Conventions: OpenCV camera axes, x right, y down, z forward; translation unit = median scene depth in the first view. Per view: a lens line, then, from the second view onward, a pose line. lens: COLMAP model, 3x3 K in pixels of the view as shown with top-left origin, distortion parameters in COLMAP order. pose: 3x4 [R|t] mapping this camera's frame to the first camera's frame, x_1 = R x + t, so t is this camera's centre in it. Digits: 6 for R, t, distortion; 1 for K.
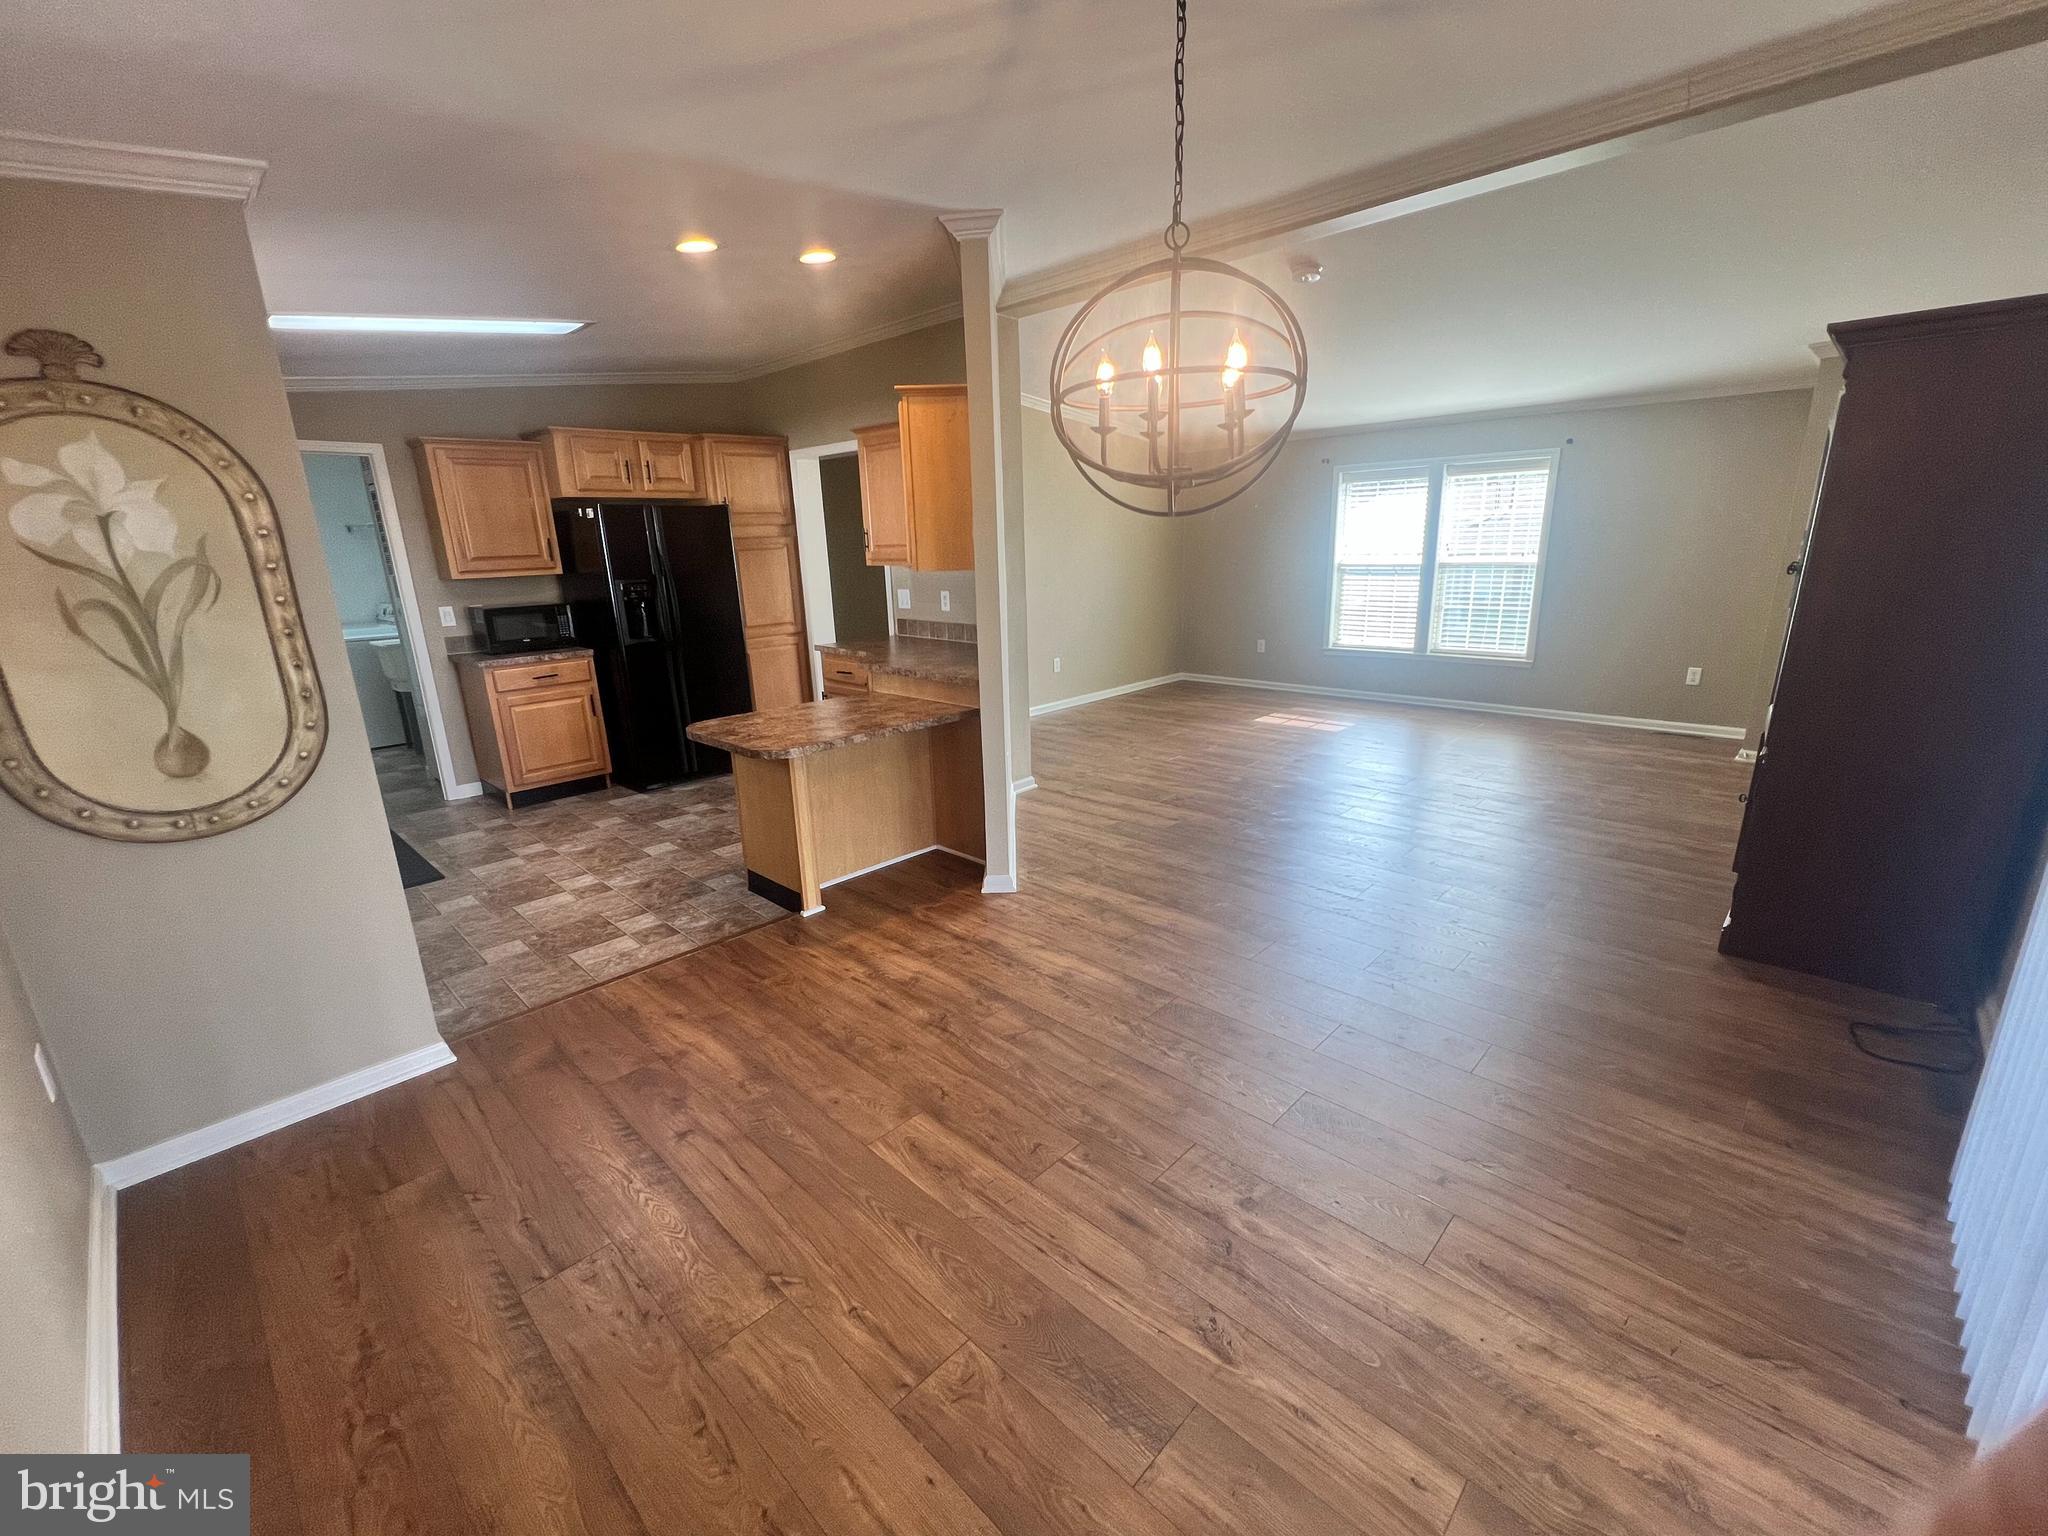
lens RADIAL K [[835.5, 0, 1018.4], [0, 835.5, 778.1], [0, 0, 1]] dist [-0.003291, 0.000422]
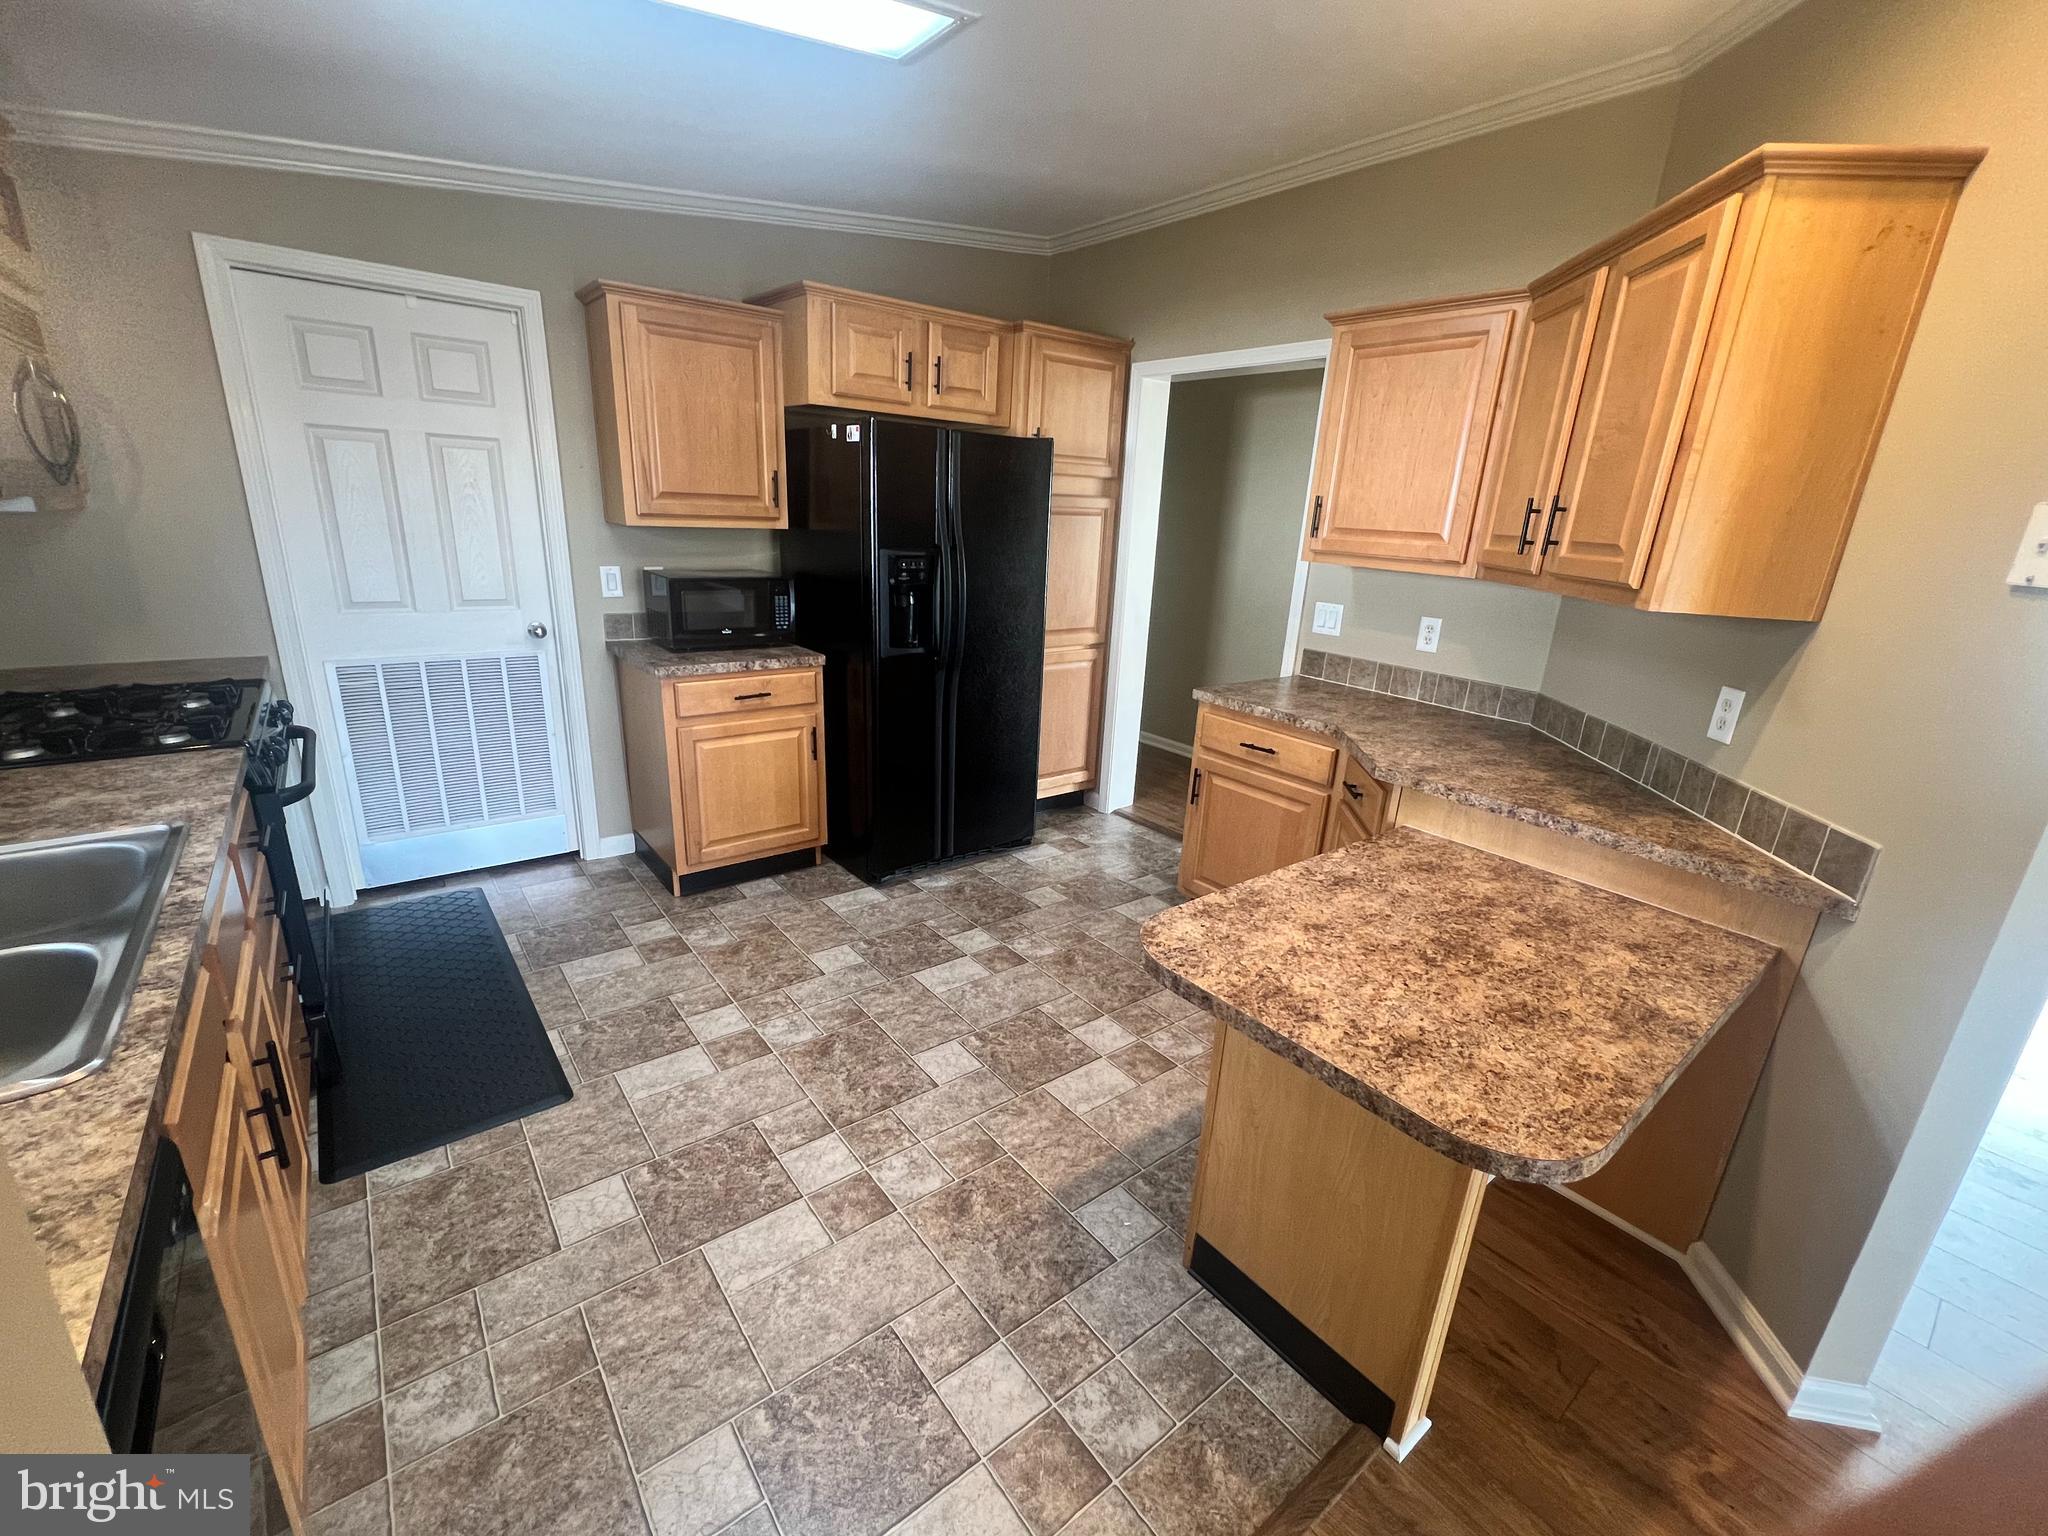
lens RADIAL K [[835.5, 0, 1024.1], [0, 835.5, 775.0], [0, 0, 1]] dist [-0.003291, 0.000422]
pose [[0.987994, 0.115257, -0.102875, -0.293696], [-0.112038, 0.993031, 0.036559, -0.106989], [0.106372, -0.024594, 0.994022, 0.400568]]
